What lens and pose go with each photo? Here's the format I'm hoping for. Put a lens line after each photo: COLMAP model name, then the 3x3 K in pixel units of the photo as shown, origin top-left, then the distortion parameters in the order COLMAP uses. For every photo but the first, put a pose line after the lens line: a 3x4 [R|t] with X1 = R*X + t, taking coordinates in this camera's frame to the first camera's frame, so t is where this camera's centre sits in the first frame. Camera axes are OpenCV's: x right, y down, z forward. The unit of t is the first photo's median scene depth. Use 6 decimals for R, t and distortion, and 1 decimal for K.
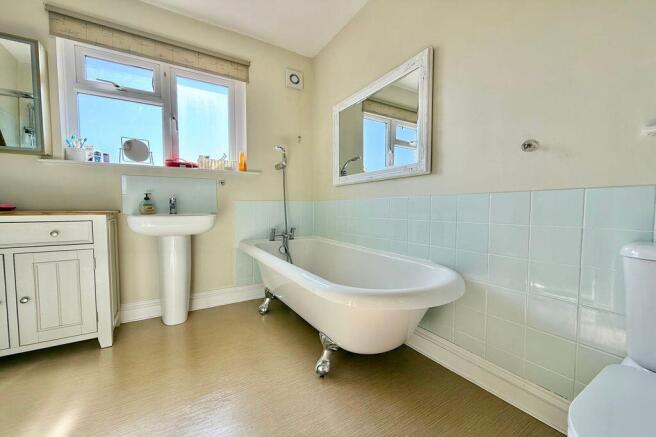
lens RADIAL K [[258.3, 0, 328.0], [0, 258.3, 218.5], [0, 0, 1]] dist [0.000590, -0.000133]
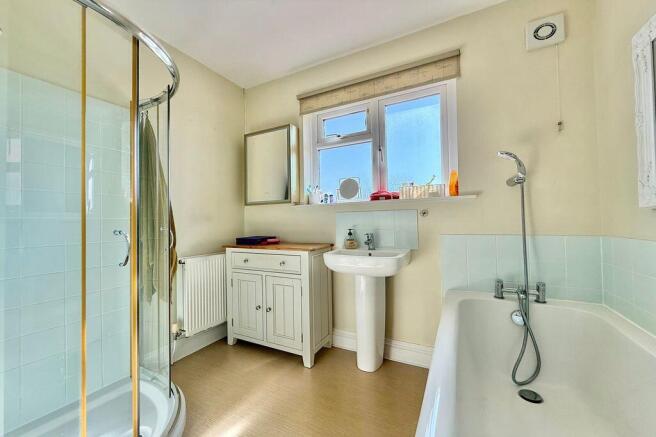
lens RADIAL K [[258.3, 0, 328.0], [0, 258.3, 218.5], [0, 0, 1]] dist [0.000590, -0.000133]
pose [[0.518992, -0.018409, -0.854581, 0.136595], [-0.026280, 0.998952, -0.037479, -0.089897], [0.854375, 0.041909, 0.517964, 0.345235]]
